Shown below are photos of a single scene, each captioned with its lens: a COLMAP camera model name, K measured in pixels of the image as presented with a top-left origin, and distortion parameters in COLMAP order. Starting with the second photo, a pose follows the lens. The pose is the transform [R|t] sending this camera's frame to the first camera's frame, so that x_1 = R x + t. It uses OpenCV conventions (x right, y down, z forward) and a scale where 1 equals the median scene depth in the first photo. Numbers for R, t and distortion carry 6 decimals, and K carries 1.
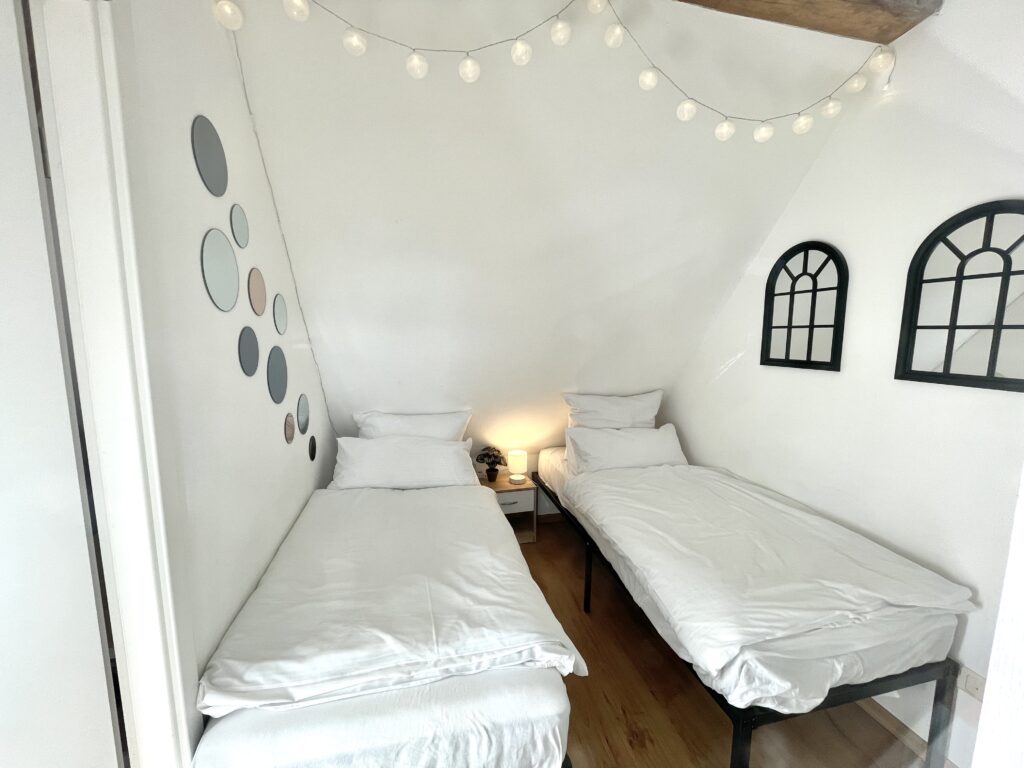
lens RADIAL K [[410.2, 0, 512.5], [0, 410.2, 383.0], [0, 0, 1]] dist [-0.001168, -0.000051]
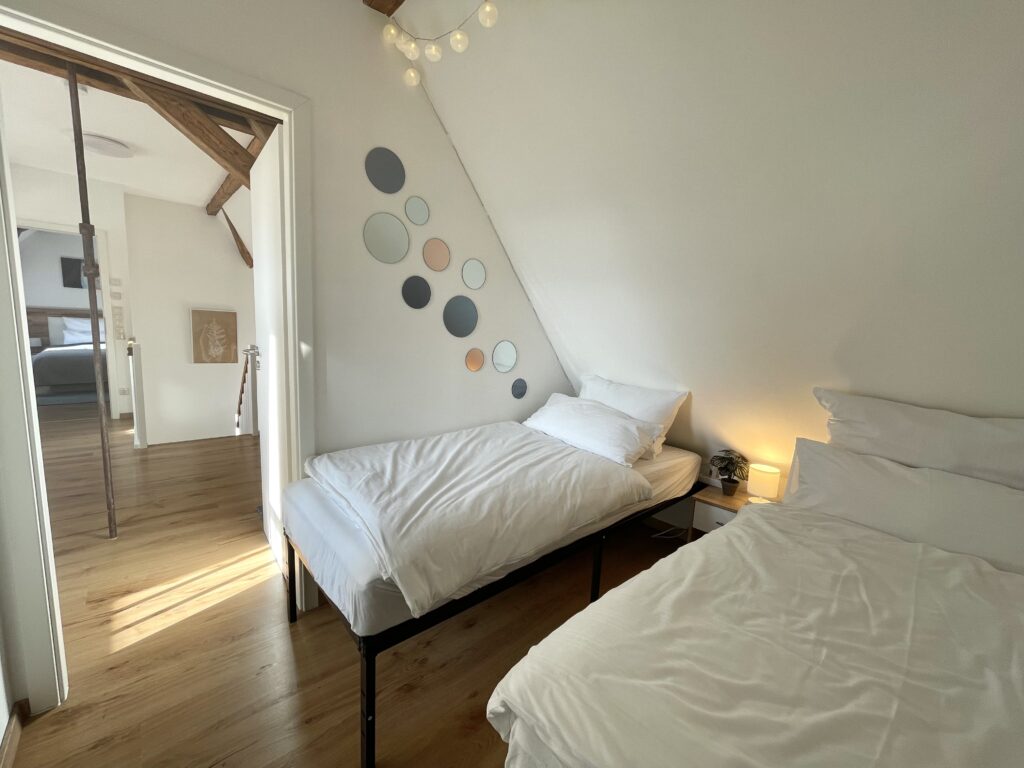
lens RADIAL K [[410.2, 0, 513.0], [0, 410.2, 385.4], [0, 0, 1]] dist [-0.001168, -0.000051]
pose [[0.471376, 0.129039, -0.872441, 0.507873], [-0.152533, 0.986259, 0.063461, 0.061290], [0.868642, 0.103162, 0.484582, 0.320138]]
